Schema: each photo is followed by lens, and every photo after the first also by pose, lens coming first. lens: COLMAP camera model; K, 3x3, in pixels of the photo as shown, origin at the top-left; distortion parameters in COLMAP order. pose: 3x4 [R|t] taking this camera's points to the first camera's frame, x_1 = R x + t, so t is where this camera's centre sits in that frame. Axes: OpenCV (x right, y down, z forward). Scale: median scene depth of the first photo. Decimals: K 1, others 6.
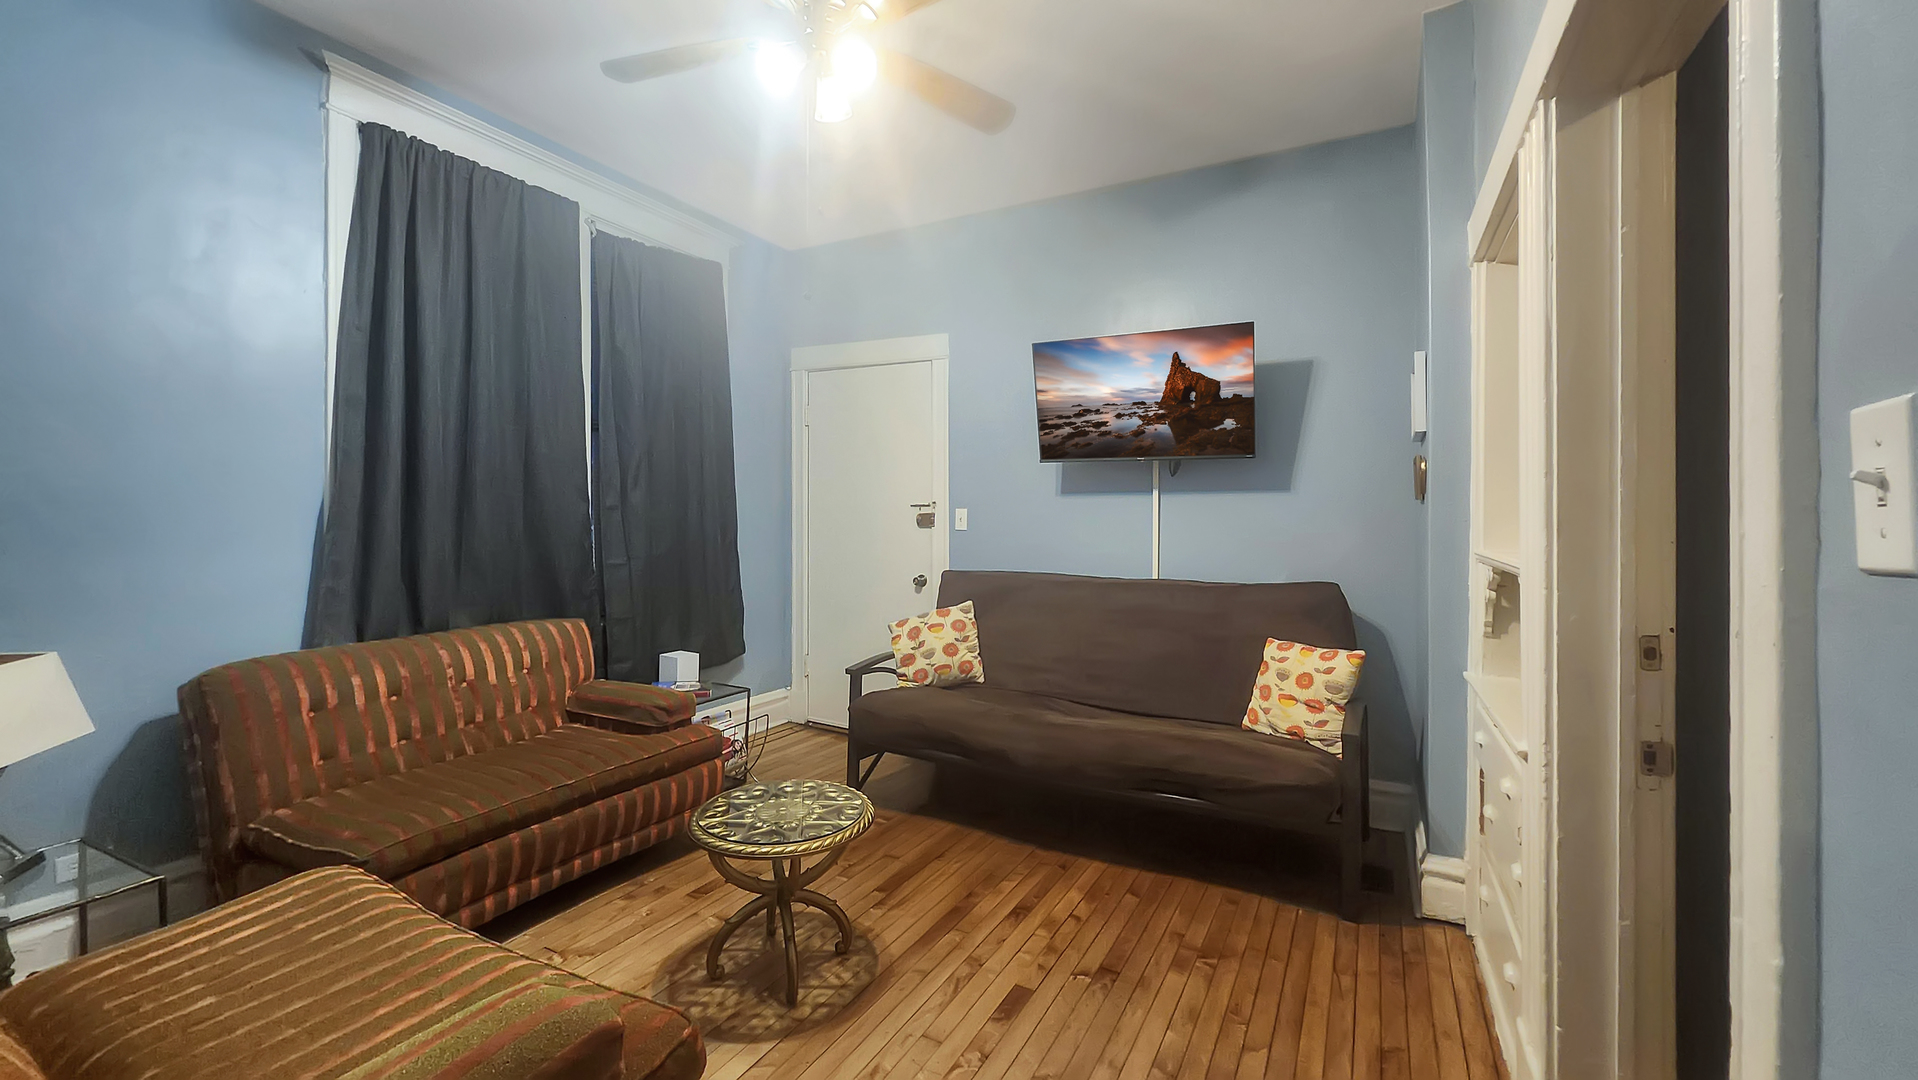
lens RADIAL K [[756.3, 0, 959.0], [0, 756.3, 540.0], [0, 0, 1]] dist [0.002024, 0.000035]
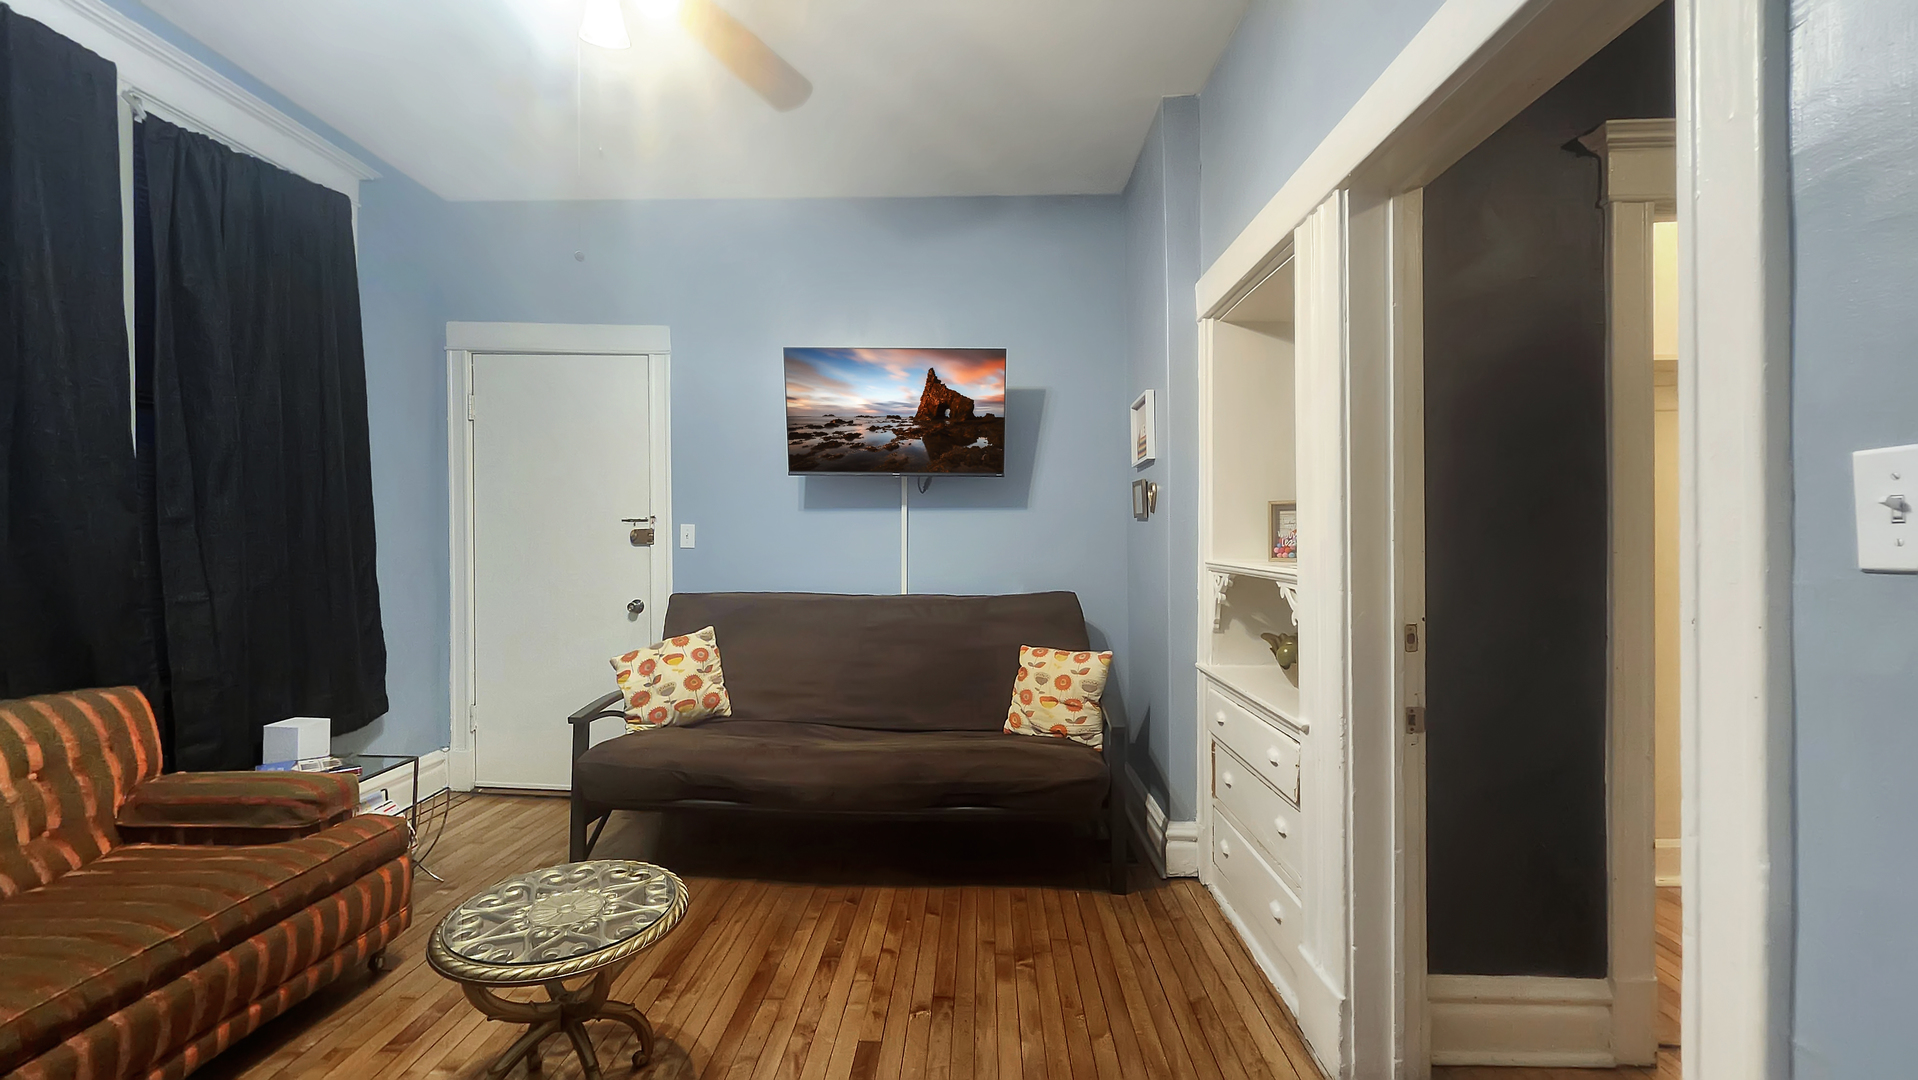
lens RADIAL K [[757.8, 0, 952.9], [0, 757.8, 558.3], [0, 0, 1]] dist [-0.002501, -0.000134]
pose [[0.897765, -0.017557, 0.440125, -0.152851], [0.015589, 0.999846, 0.008088, -0.003132], [-0.440199, -0.000400, 0.897900, 0.087900]]
